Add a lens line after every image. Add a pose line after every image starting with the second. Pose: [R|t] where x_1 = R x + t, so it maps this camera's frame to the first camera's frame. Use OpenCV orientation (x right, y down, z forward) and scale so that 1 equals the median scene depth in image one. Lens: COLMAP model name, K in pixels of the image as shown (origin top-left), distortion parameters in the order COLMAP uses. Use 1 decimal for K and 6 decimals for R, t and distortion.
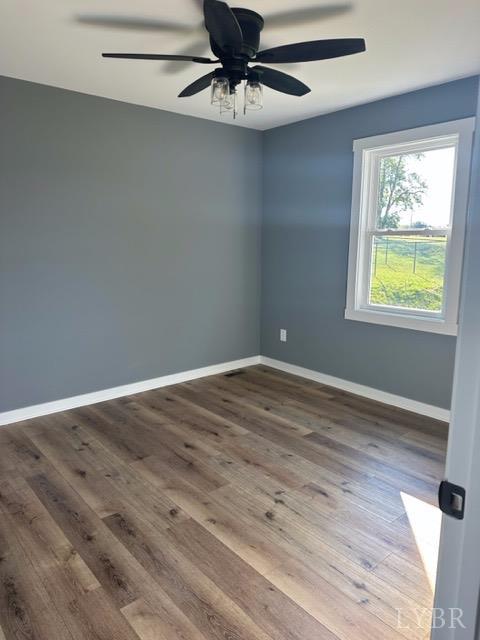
lens RADIAL K [[454.7, 0, 240.0], [0, 454.7, 320.0], [0, 0, 1]] dist [0.052812, -0.035879]
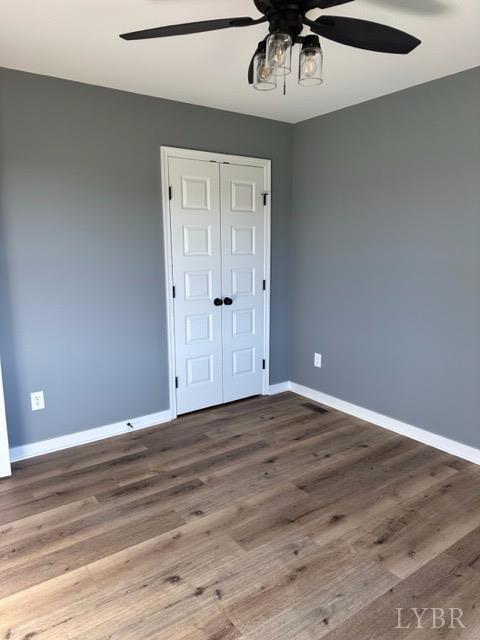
lens RADIAL K [[454.7, 0, 240.0], [0, 454.7, 320.0], [0, 0, 1]] dist [0.052812, -0.035879]
pose [[-0.077485, 0.177723, -0.981025, 0.718207], [-0.170811, 0.967069, 0.188685, -0.207087], [0.982252, 0.182190, -0.044576, 0.931616]]
